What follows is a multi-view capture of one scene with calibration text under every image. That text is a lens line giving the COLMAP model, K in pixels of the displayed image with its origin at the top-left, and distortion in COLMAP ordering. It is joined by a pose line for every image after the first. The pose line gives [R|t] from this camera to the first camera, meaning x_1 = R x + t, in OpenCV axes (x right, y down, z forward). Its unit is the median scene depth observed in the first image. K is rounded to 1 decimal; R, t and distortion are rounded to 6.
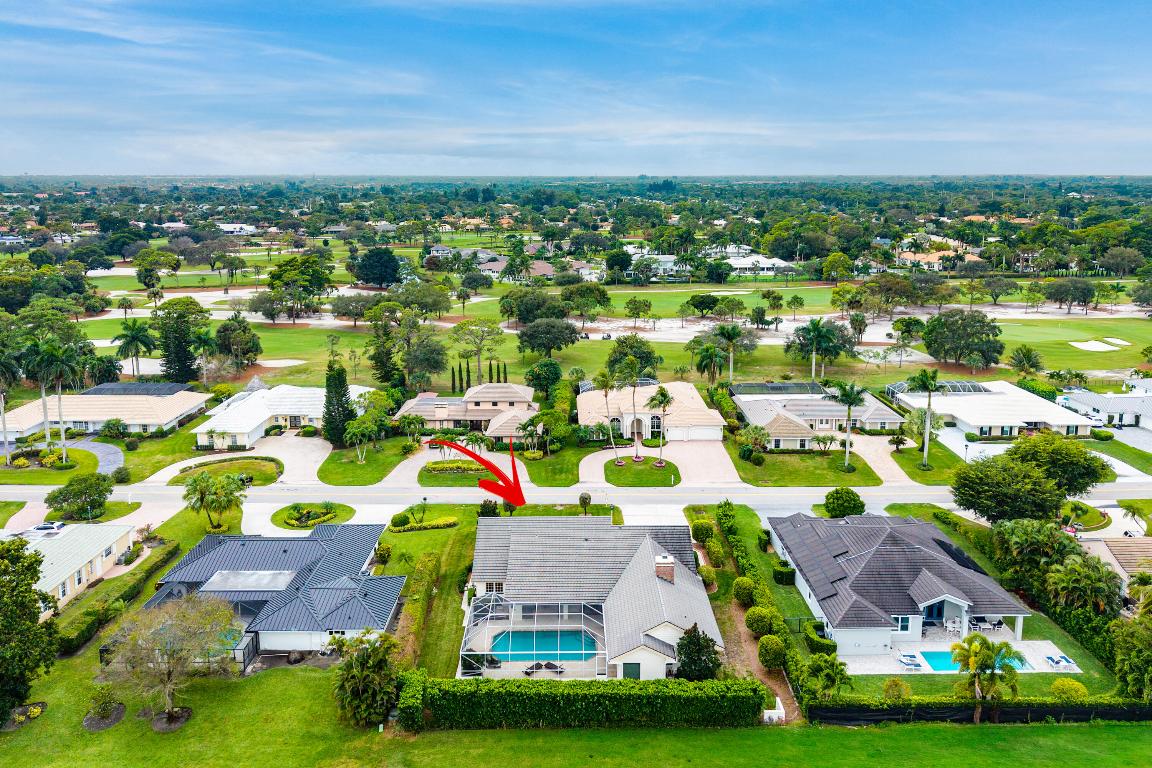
lens RADIAL K [[770.2, 0, 576.8], [0, 770.2, 389.1], [0, 0, 1]] dist [0.016026, -0.004862]
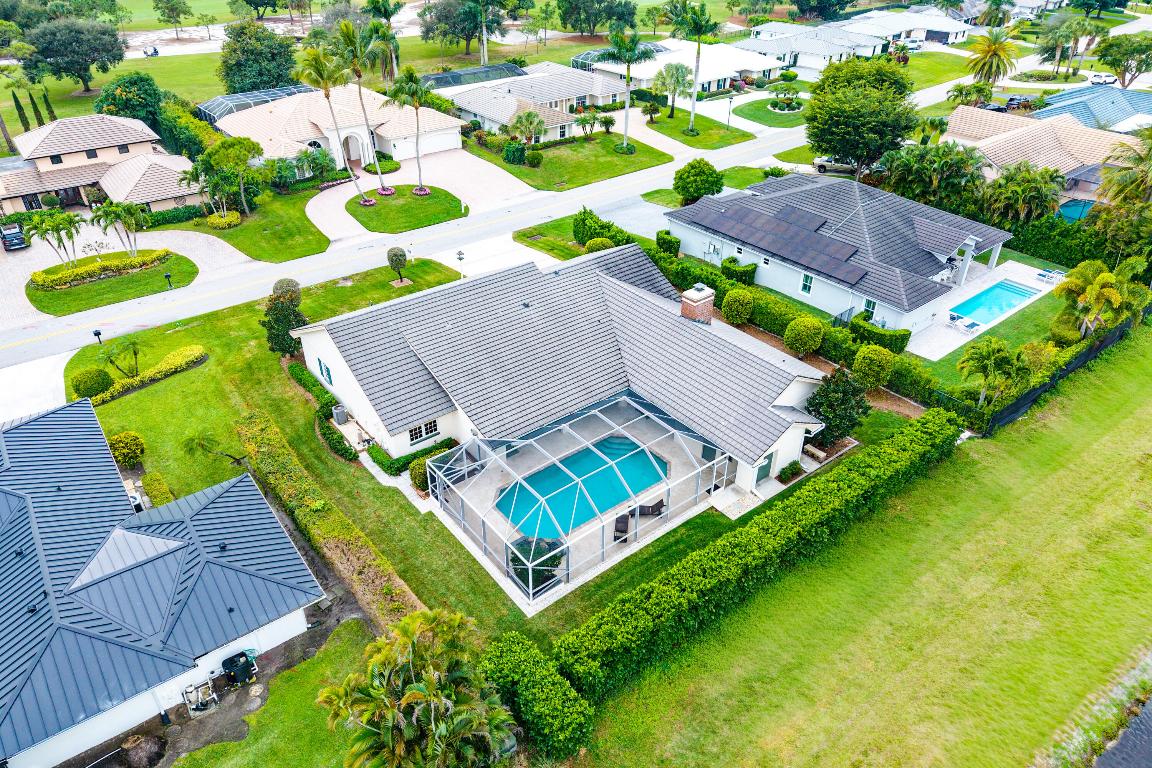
lens RADIAL K [[770.2, 0, 576.8], [0, 770.2, 389.1], [0, 0, 1]] dist [0.016026, -0.004862]
pose [[0.798575, -0.332811, 0.501513, -0.183239], [0.157313, 0.919668, 0.359810, 0.032568], [-0.580974, -0.208441, 0.786779, 0.327471]]
